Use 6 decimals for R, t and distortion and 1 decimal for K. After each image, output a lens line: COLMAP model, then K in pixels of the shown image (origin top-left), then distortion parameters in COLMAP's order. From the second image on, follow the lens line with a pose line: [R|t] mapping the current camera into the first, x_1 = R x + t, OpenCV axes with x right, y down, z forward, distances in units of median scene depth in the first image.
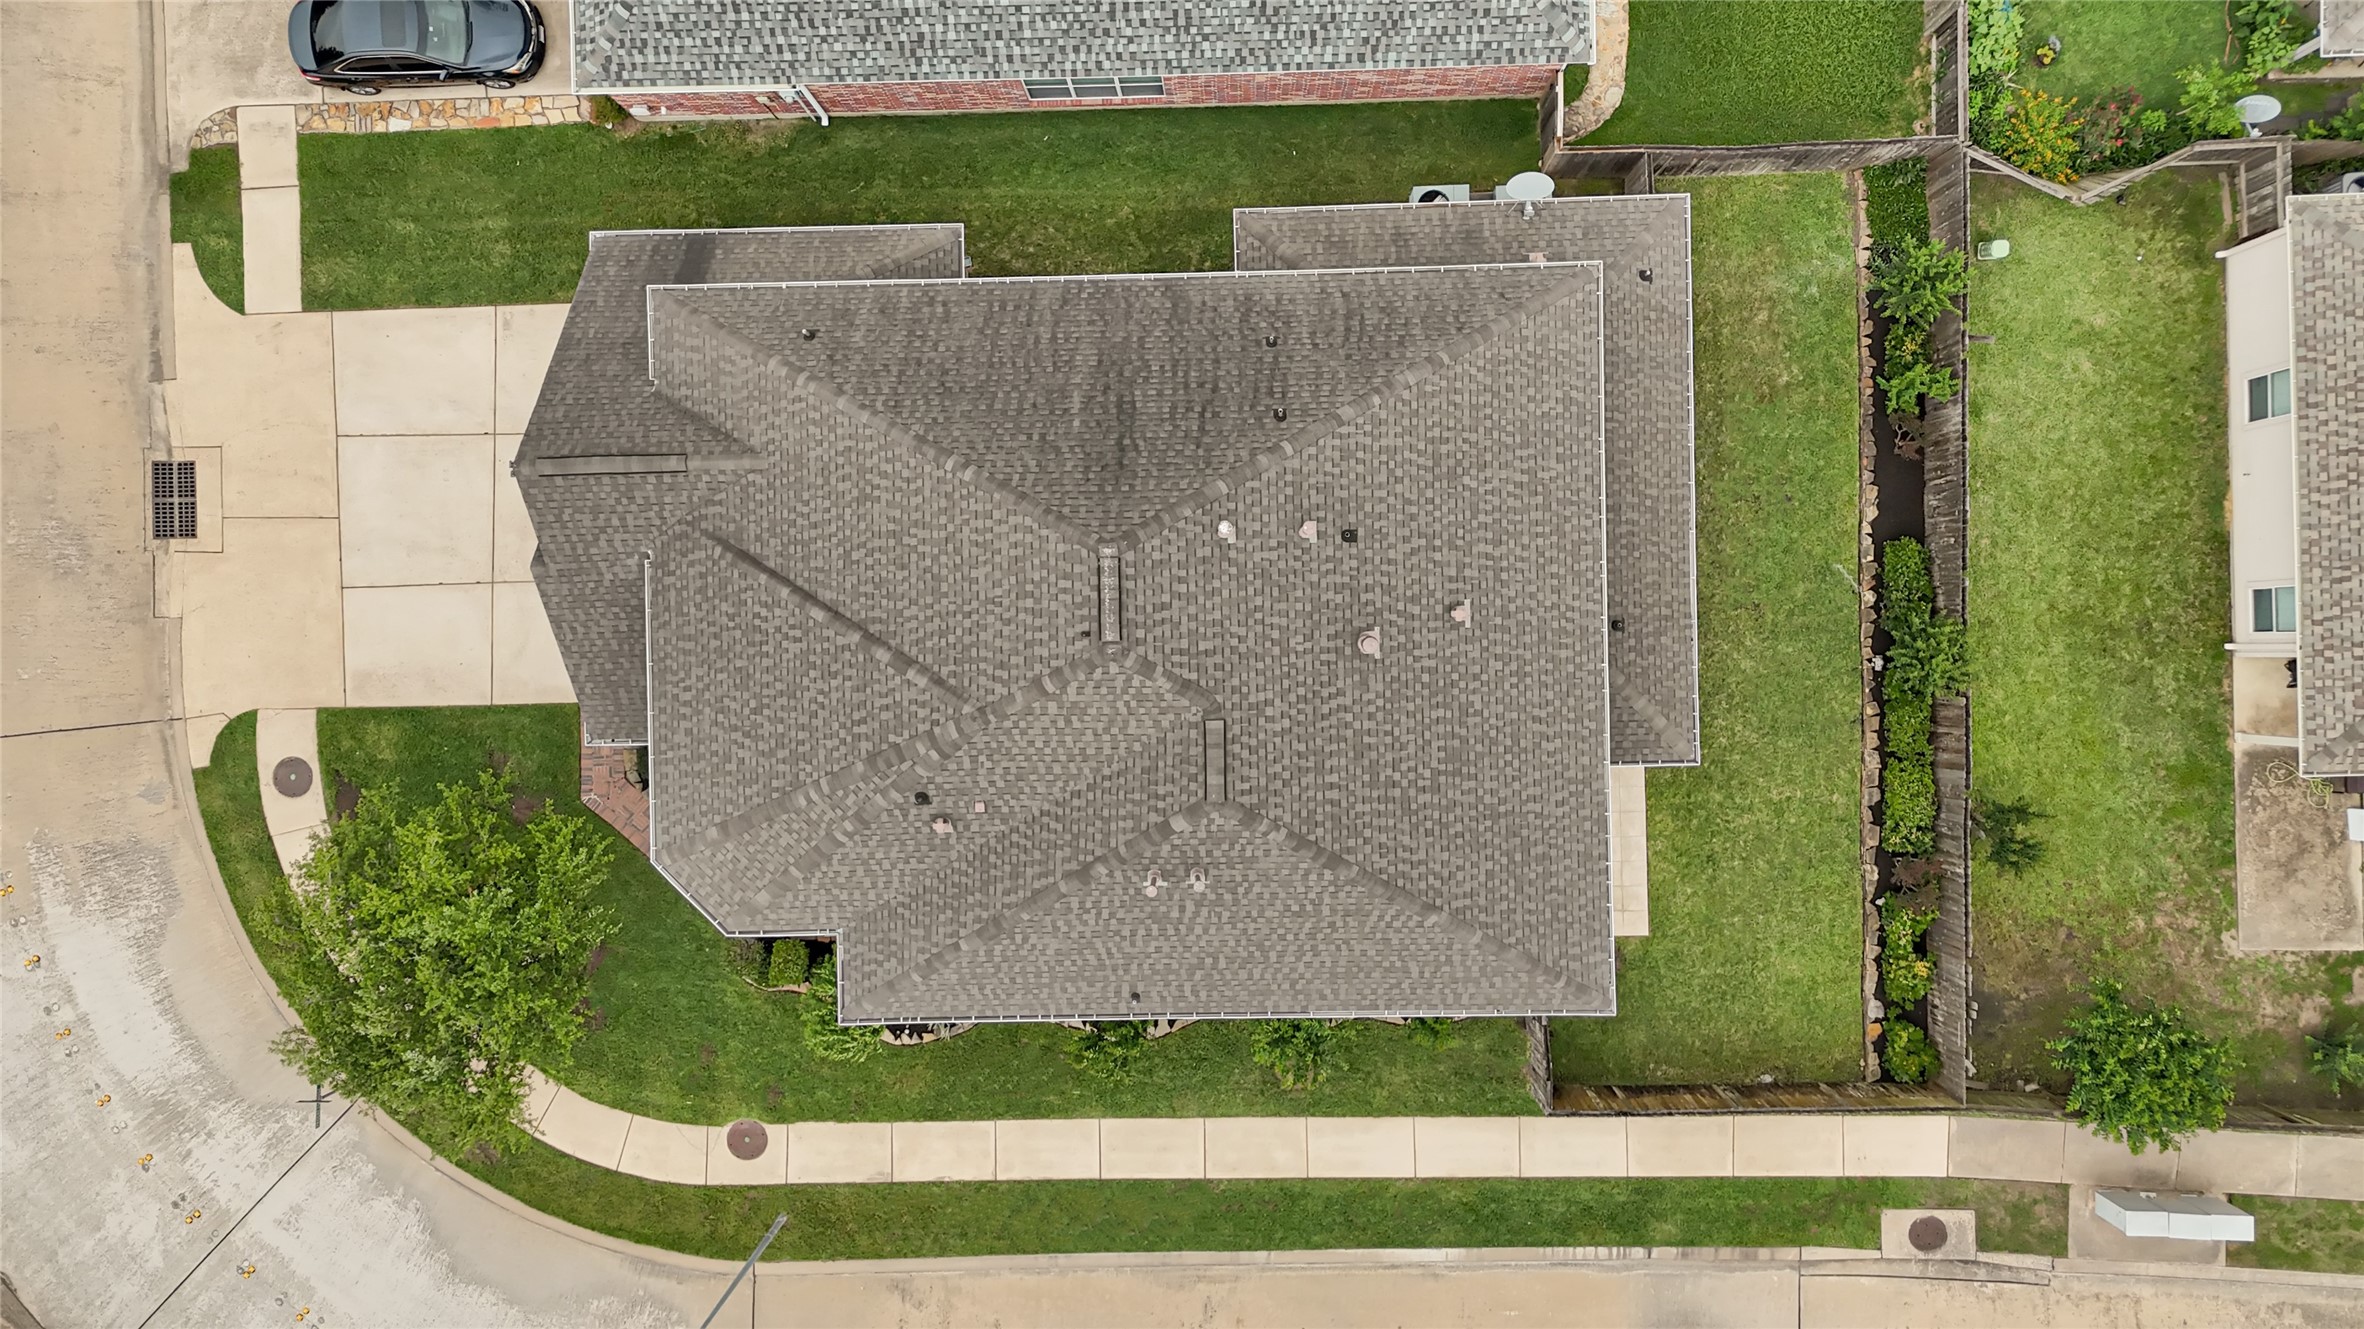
lens RADIAL K [[1744.8, 0, 1182.9], [0, 1744.8, 656.2], [0, 0, 1]] dist [0.071272, -0.080034]
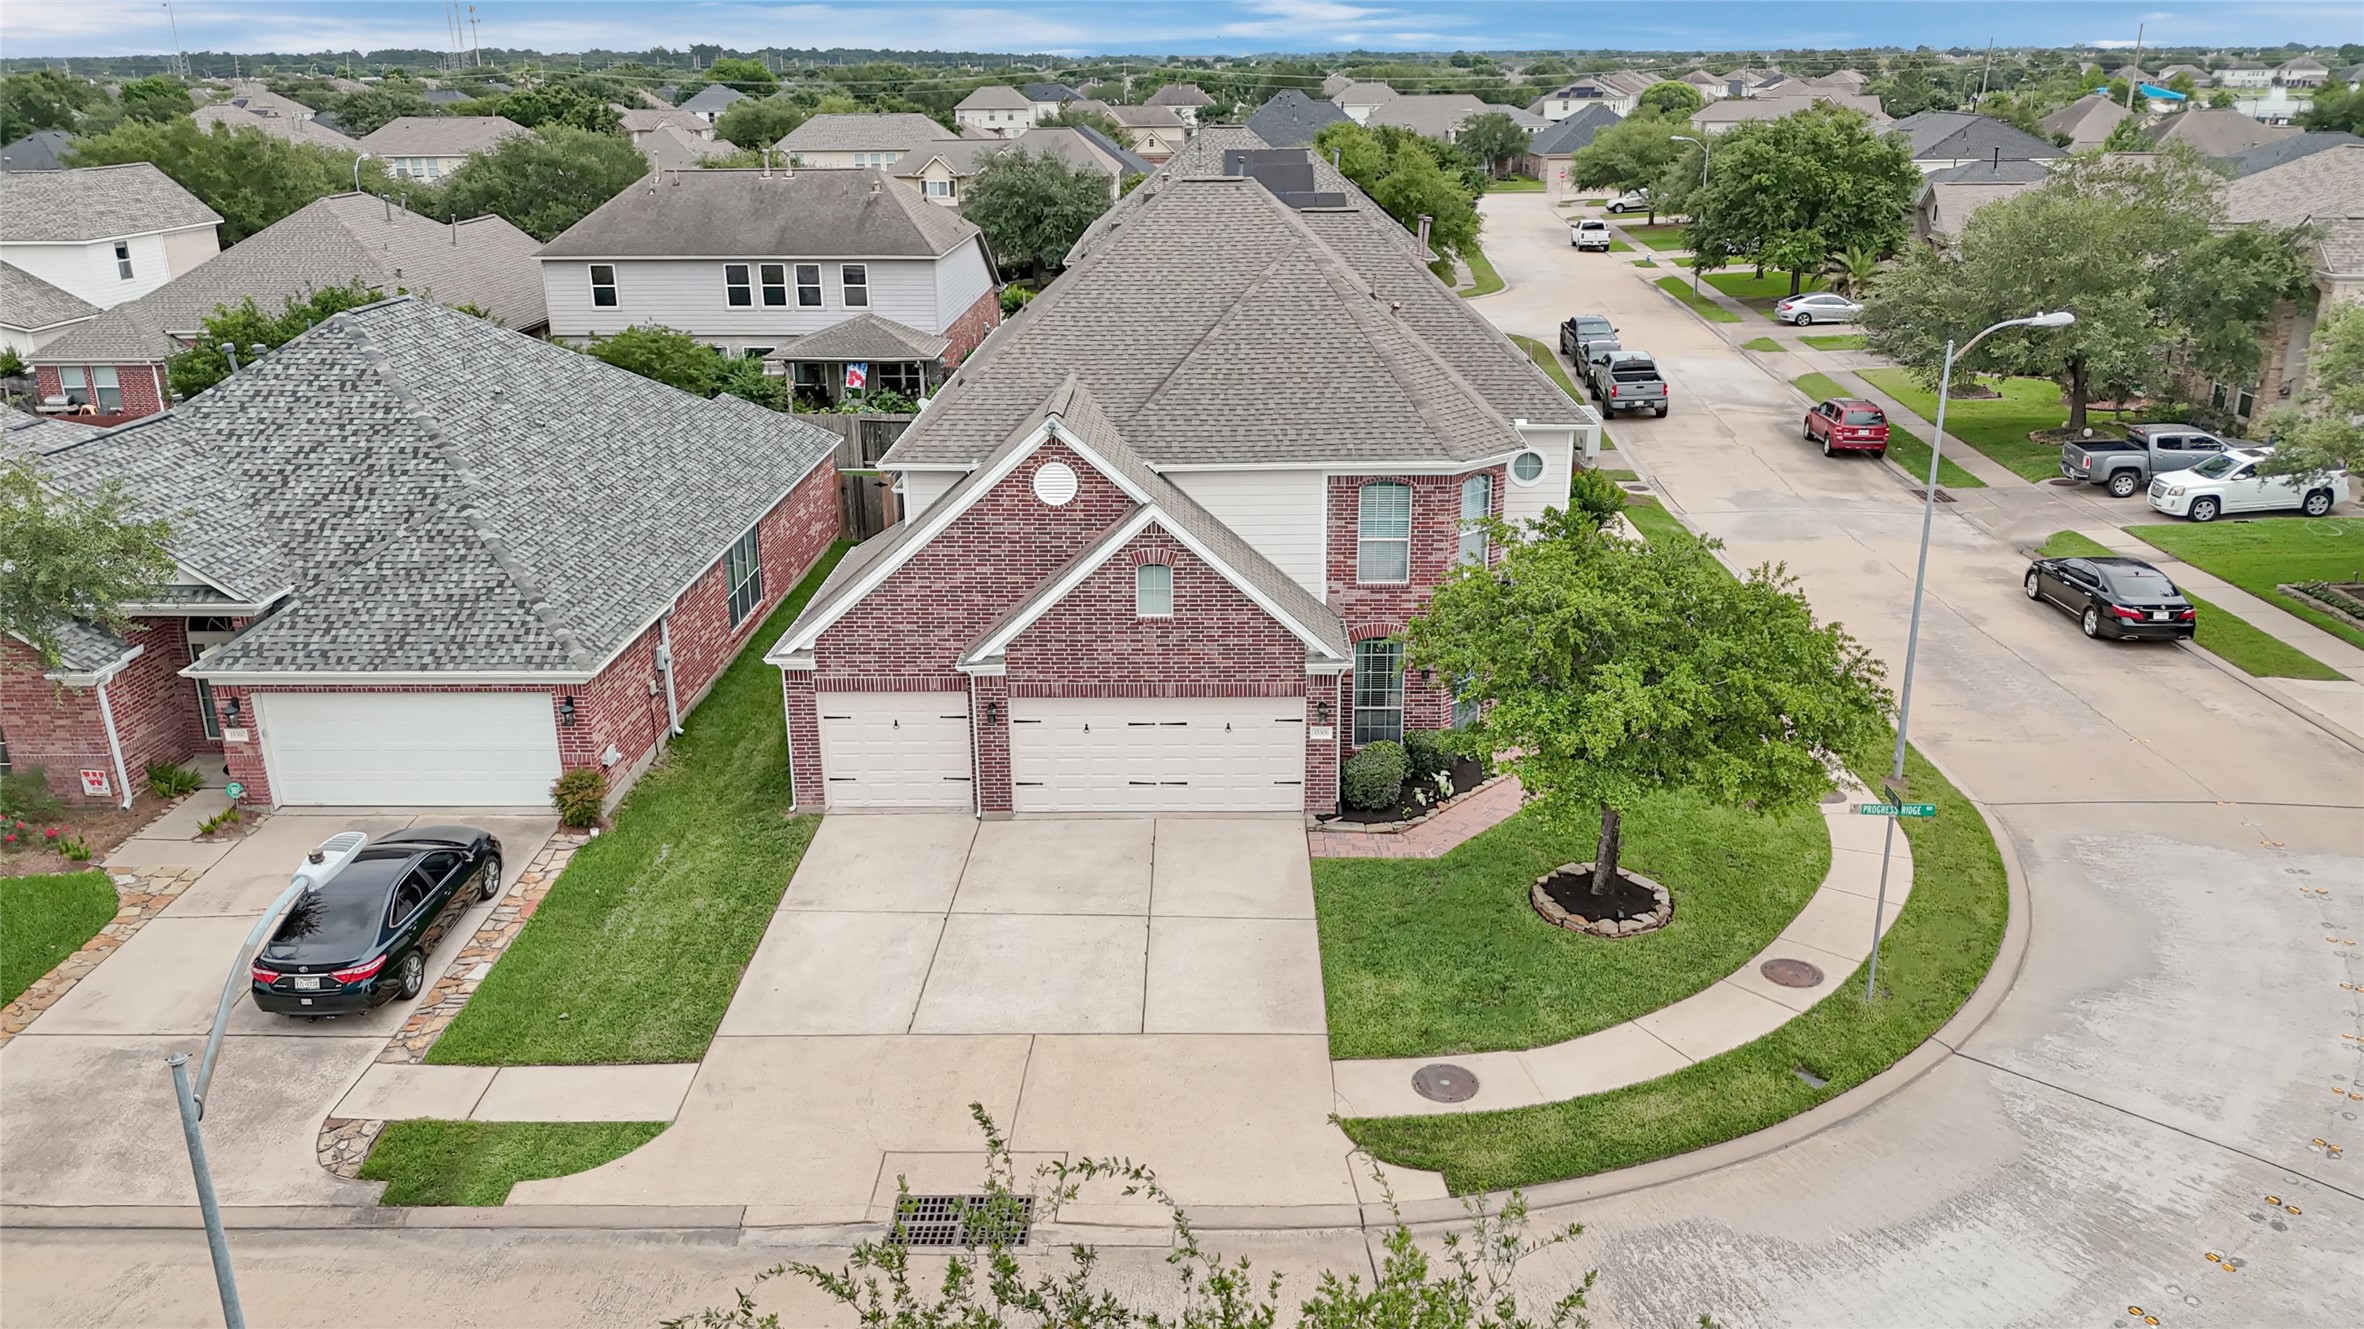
lens RADIAL K [[1744.8, 0, 1182.9], [0, 1744.8, 656.2], [0, 0, 1]] dist [0.071272, -0.080034]
pose [[0.044969, -0.284536, 0.957610, -1.056742], [0.998907, 0.000553, -0.046744, 0.006161], [0.012771, 0.958665, 0.284250, 0.689599]]
